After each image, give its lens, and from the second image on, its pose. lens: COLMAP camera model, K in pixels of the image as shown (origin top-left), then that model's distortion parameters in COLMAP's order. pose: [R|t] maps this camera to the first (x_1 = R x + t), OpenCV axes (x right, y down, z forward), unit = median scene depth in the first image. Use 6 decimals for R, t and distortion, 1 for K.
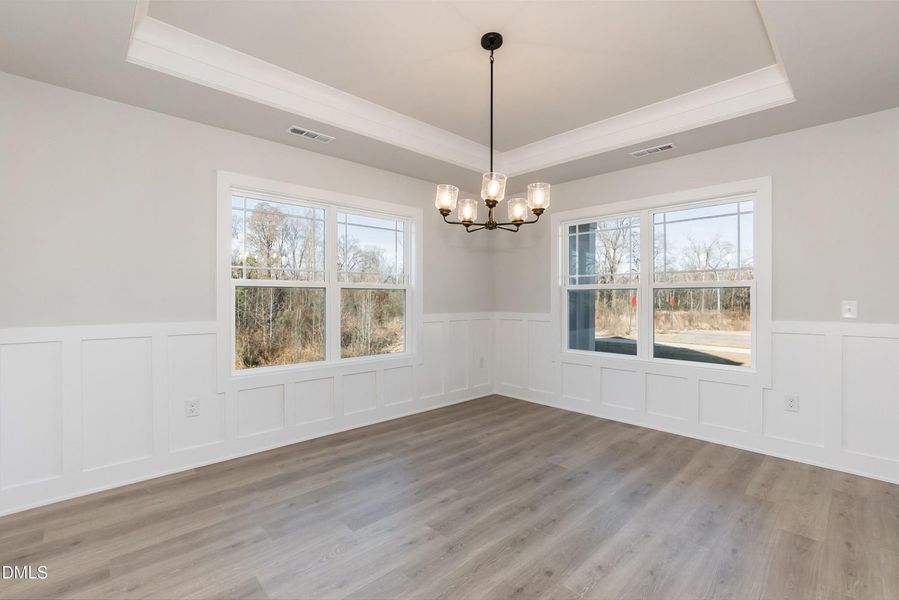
lens RADIAL K [[409.8, 0, 427.2], [0, 409.8, 296.3], [0, 0, 1]] dist [0.031787, 0.000367]
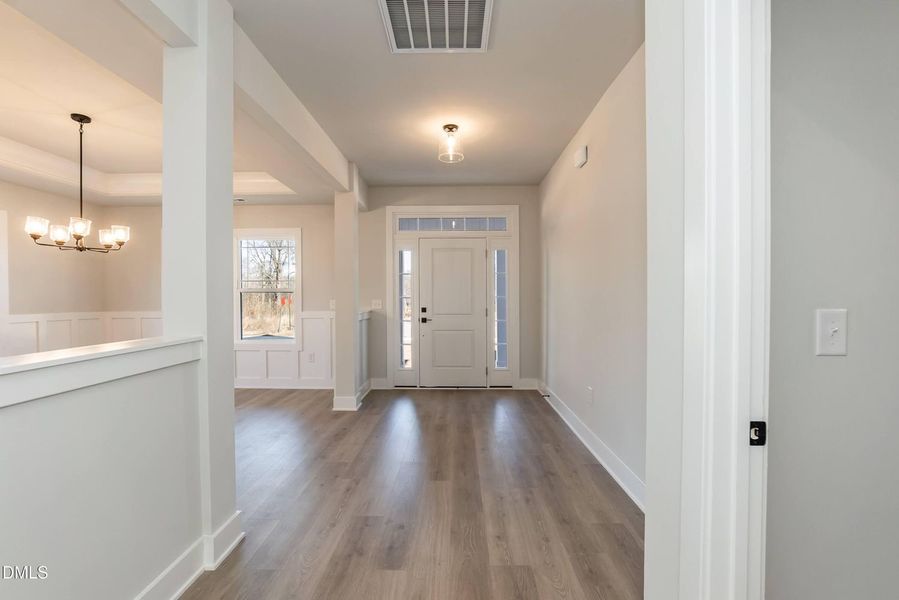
lens RADIAL K [[409.8, 0, 427.2], [0, 409.8, 296.3], [0, 0, 1]] dist [0.031787, 0.000367]
pose [[0.712043, 0.001136, 0.702135, -0.011509], [0.000342, 0.999998, -0.001965, -0.000982], [-0.702136, 0.001639, 0.712041, -0.832480]]
